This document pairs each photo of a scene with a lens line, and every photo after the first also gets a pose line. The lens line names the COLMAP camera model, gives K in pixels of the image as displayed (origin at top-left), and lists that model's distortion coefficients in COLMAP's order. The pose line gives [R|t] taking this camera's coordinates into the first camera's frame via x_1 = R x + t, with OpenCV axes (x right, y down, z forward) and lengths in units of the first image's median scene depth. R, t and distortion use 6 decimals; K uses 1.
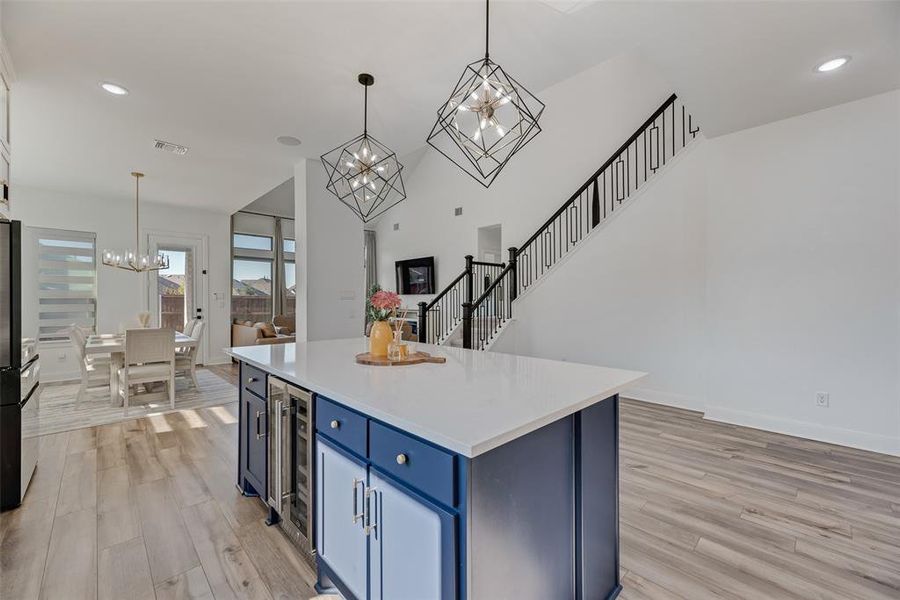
lens RADIAL K [[363.3, 0, 456.9], [0, 363.3, 308.1], [0, 0, 1]] dist [0.001738, 0.000076]
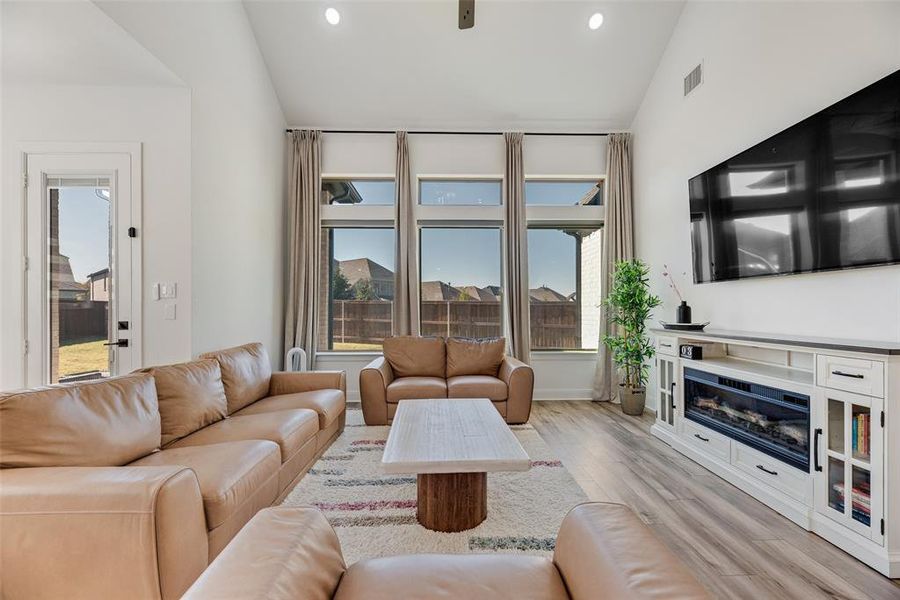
lens RADIAL K [[369.1, 0, 450.1], [0, 369.1, 314.1], [0, 0, 1]] dist [-0.022317, 0.000135]
pose [[0.732793, 0.006204, -0.680424, -0.358015], [-0.012767, 0.999908, -0.004633, -0.020102], [0.680332, 0.012082, 0.732804, 2.137122]]
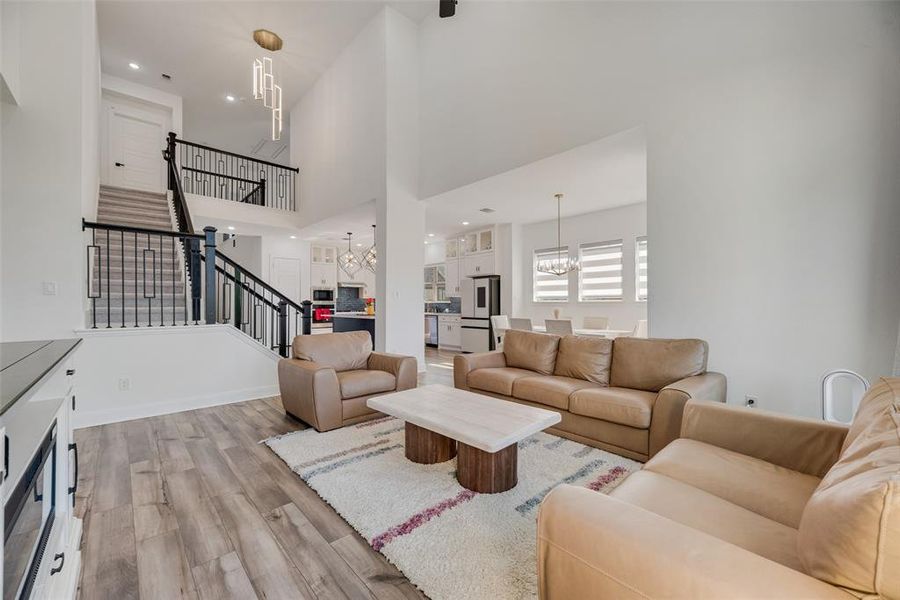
lens RADIAL K [[353.8, 0, 454.2], [0, 353.8, 304.5], [0, 0, 1]] dist [-0.000001, 0.000041]
pose [[-0.999639, 0.002478, 0.026740, -0.876580], [0.003171, 0.999660, 0.025895, -0.054673], [-0.026666, 0.025970, -0.999307, 3.473289]]
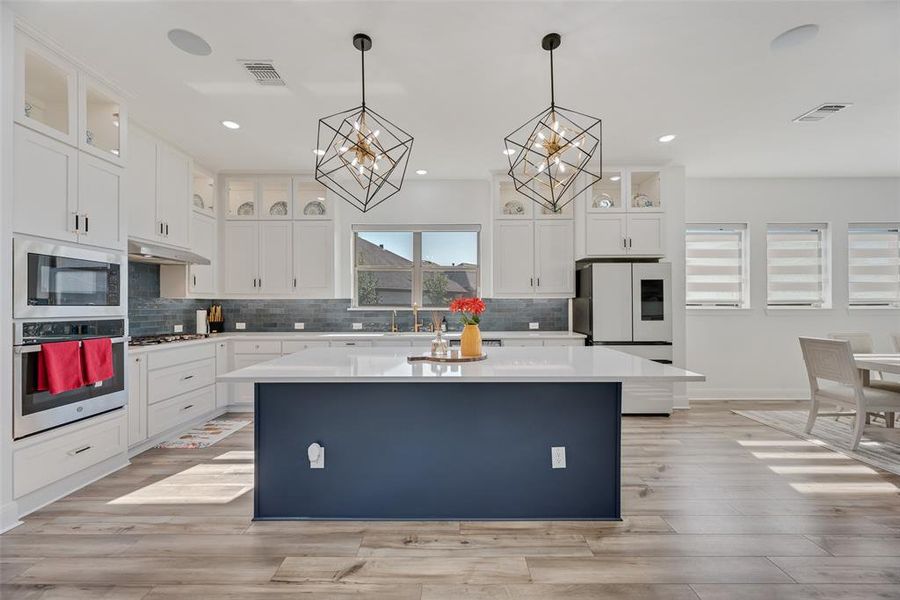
lens RADIAL K [[353.8, 0, 454.2], [0, 353.8, 304.5], [0, 0, 1]] dist [-0.000001, 0.000041]
pose [[-0.709835, -0.001722, -0.704366, 0.428120], [-0.013656, 0.999843, 0.011318, -0.027819], [0.704236, 0.017652, -0.709747, 1.270198]]
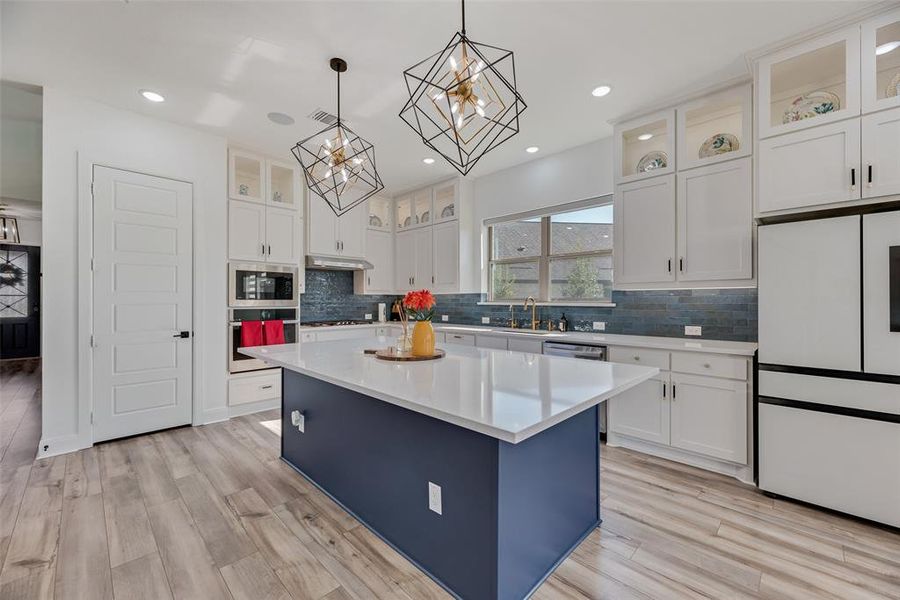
lens RADIAL K [[358.0, 0, 450.0], [0, 358.0, 300.0], [0, 0, 1]] dist [0.000603, -0.000021]
pose [[-0.999920, -0.000770, -0.012613, -0.197902], [-0.001021, 0.999801, 0.019941, -0.030822], [0.012595, 0.019952, -0.999722, 1.452067]]
